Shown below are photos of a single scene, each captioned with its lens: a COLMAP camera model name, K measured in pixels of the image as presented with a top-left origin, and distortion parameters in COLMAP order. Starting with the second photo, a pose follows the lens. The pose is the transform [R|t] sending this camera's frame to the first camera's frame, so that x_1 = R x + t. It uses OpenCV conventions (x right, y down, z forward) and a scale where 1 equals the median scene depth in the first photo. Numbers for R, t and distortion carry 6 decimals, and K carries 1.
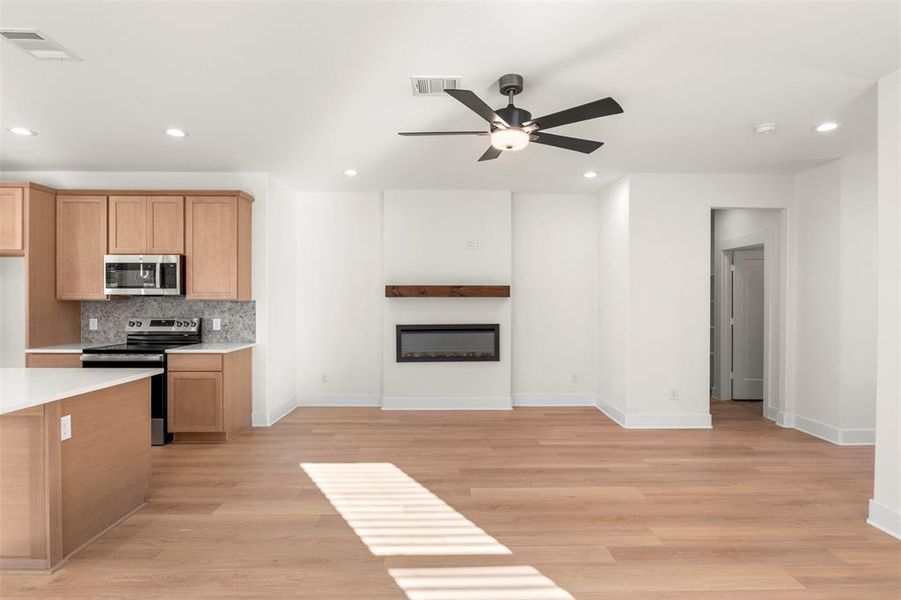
lens RADIAL K [[448.2, 0, 457.9], [0, 448.2, 300.0], [0, 0, 1]] dist [-0.010221, 0.001263]
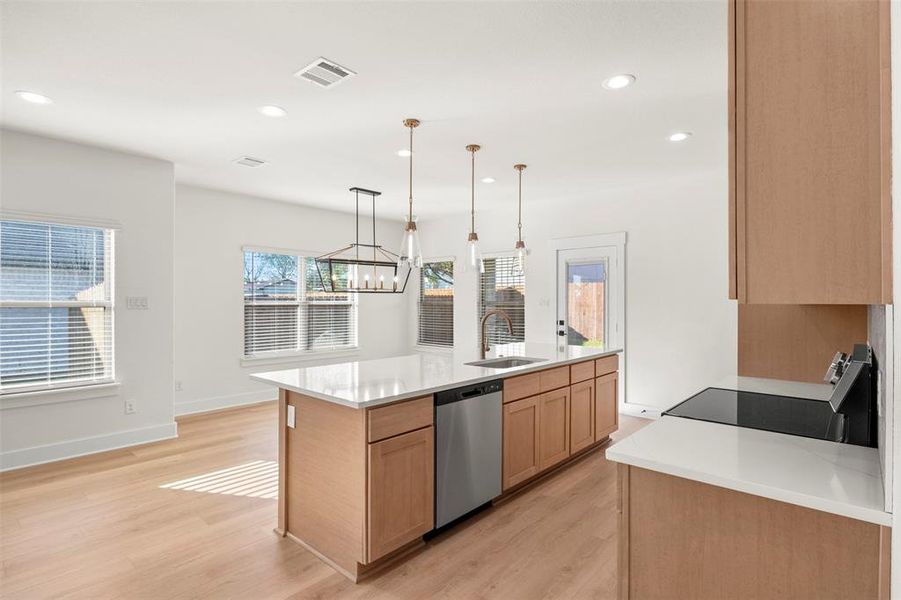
lens RADIAL K [[448.2, 0, 457.9], [0, 448.2, 300.0], [0, 0, 1]] dist [-0.010221, 0.001263]
pose [[-0.679443, -0.003908, -0.733718, -0.173567], [-0.005170, 0.999986, -0.000539, -0.000329], [0.733710, 0.003427, -0.679454, 1.012589]]
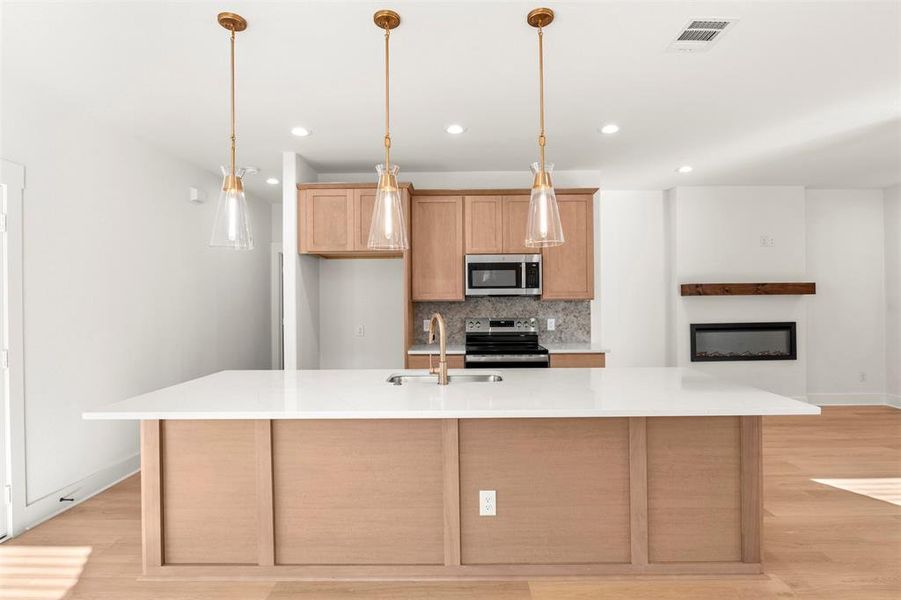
lens RADIAL K [[448.2, 0, 457.9], [0, 448.2, 300.0], [0, 0, 1]] dist [-0.010221, 0.001263]
pose [[0.999488, -0.010749, -0.030142, -0.728442], [0.010562, 0.999924, -0.006376, 0.004581], [0.030208, 0.006054, 0.999525, 0.003826]]
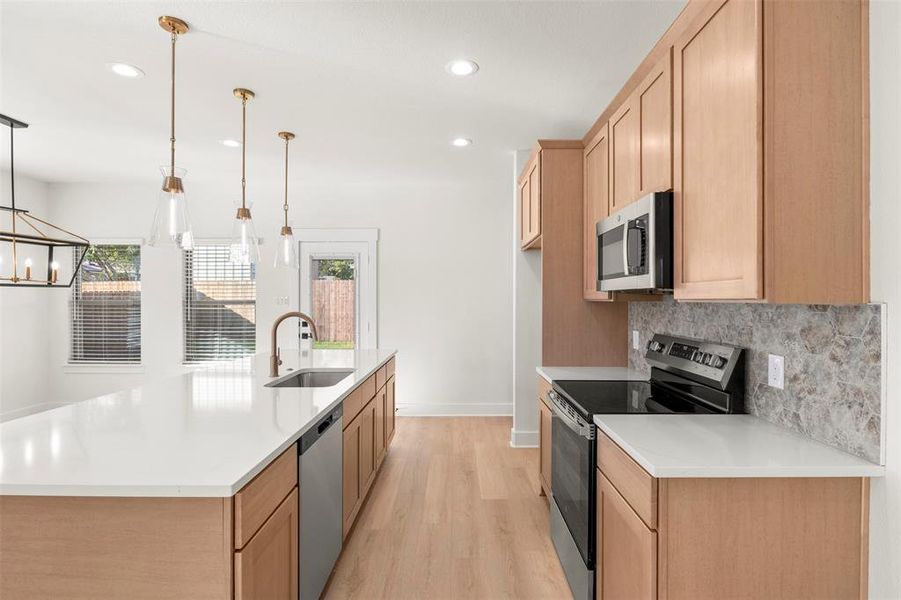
lens RADIAL K [[448.2, 0, 457.9], [0, 448.2, 300.0], [0, 0, 1]] dist [-0.010221, 0.001263]
pose [[-0.020215, -0.000551, -0.999795, -0.191561], [-0.004974, 0.999988, -0.000451, 0.000225], [0.999783, 0.004964, -0.020218, 0.773440]]
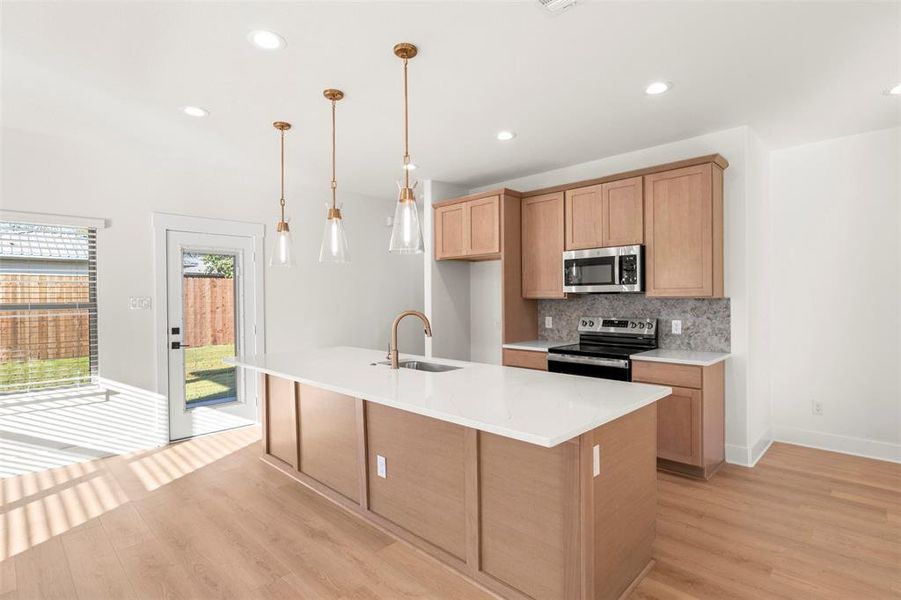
lens RADIAL K [[448.2, 0, 457.9], [0, 448.2, 300.0], [0, 0, 1]] dist [-0.010221, 0.001263]
pose [[0.705535, -0.004163, -0.708663, -0.245347], [0.006922, 0.999976, 0.001018, 0.001232], [0.708642, -0.005623, 0.705546, 0.138239]]
